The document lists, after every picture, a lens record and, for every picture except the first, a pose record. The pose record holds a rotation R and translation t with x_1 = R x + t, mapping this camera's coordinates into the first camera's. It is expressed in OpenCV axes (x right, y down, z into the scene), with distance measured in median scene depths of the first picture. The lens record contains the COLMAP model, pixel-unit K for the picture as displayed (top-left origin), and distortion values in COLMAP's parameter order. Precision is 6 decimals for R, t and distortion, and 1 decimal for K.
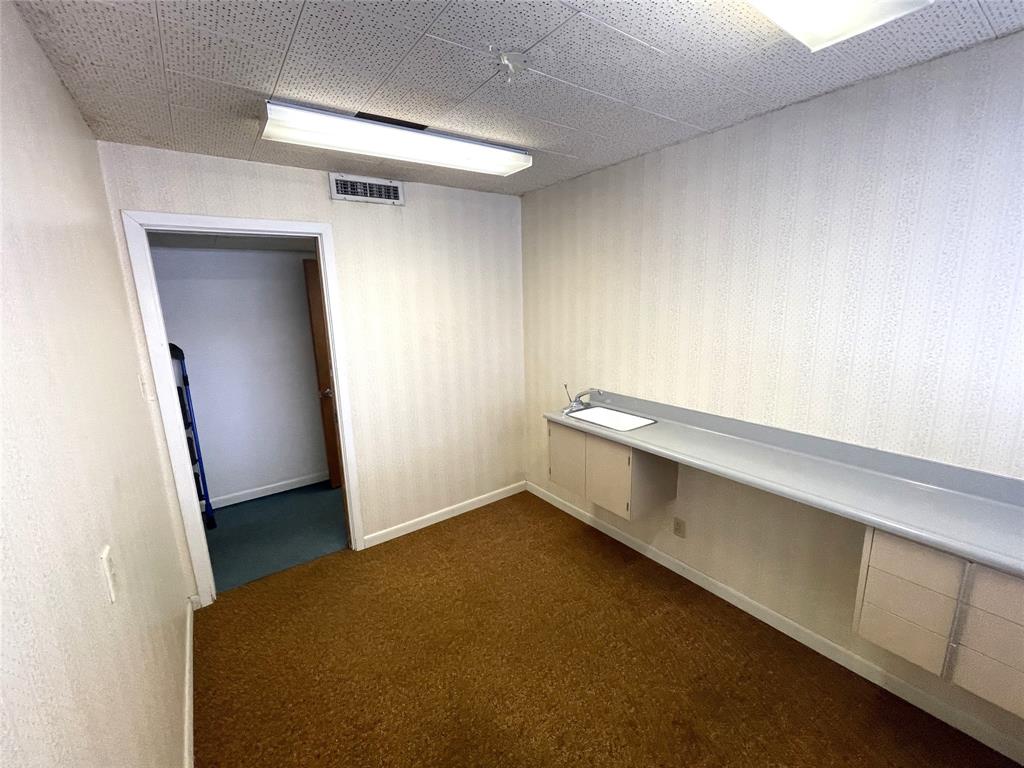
lens RADIAL K [[426.6, 0, 512.0], [0, 426.6, 384.0], [0, 0, 1]] dist [-0.001035, -0.000148]
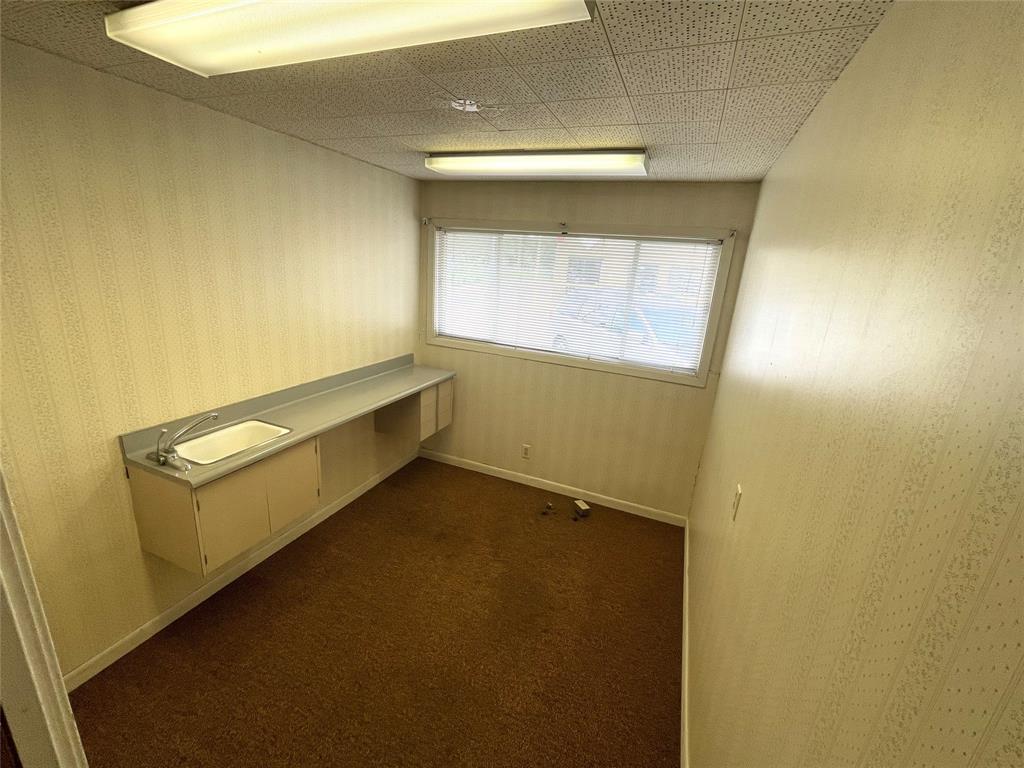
lens RADIAL K [[426.6, 0, 512.0], [0, 426.6, 384.0], [0, 0, 1]] dist [-0.001035, -0.000148]
pose [[-0.529518, -0.248856, 0.810975, -0.765116], [0.112765, 0.926869, 0.358048, -0.278272], [-0.840770, 0.281042, -0.462732, 1.038460]]
